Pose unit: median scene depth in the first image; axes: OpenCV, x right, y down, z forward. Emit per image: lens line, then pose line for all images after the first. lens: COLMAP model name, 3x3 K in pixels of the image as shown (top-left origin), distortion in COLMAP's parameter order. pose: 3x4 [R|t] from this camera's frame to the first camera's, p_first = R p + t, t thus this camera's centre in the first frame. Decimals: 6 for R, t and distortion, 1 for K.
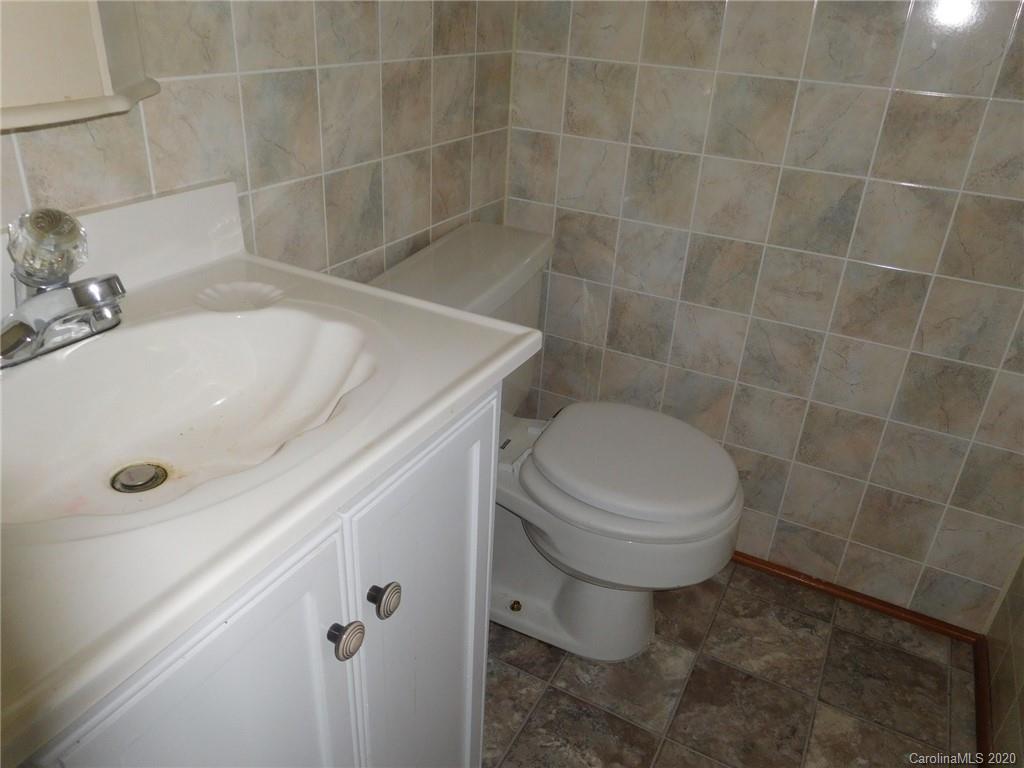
lens RADIAL K [[770.9, 0, 515.2], [0, 770.9, 411.3], [0, 0, 1]] dist [-0.011900, 0.001404]
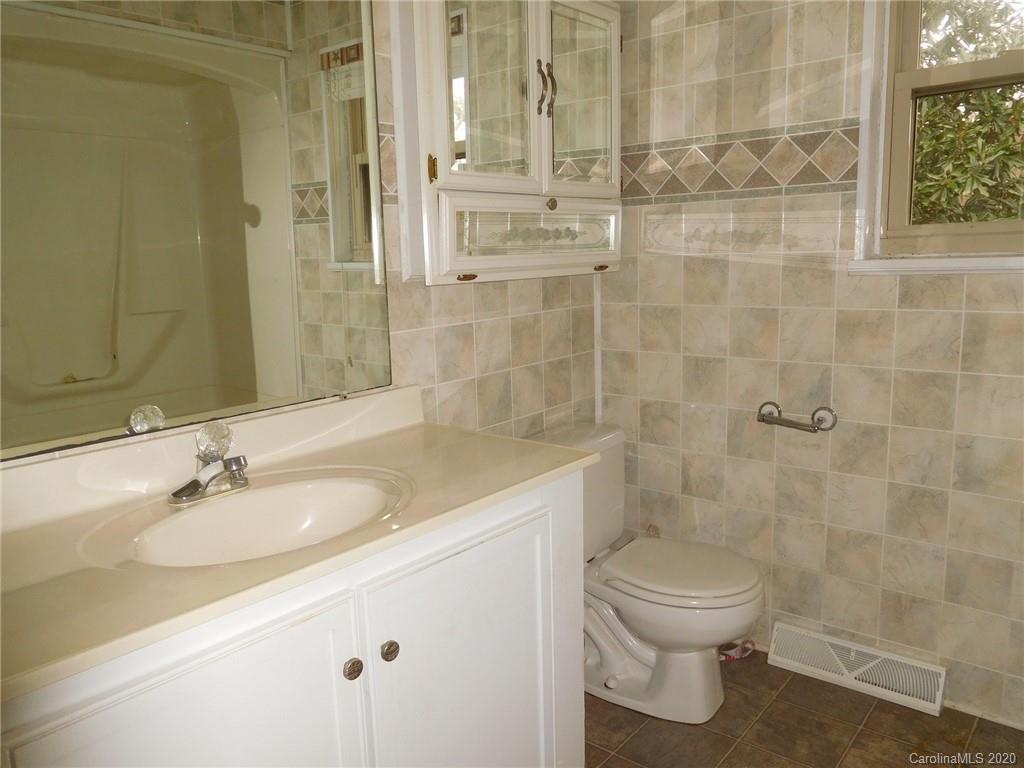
lens RADIAL K [[770.9, 0, 516.0], [0, 770.9, 386.4], [0, 0, 1]] dist [-0.011900, 0.001404]
pose [[0.971128, -0.053436, -0.232497, 0.186240], [-0.022425, 0.949827, -0.311970, 0.194736], [0.237502, 0.308177, 0.921206, -0.459170]]
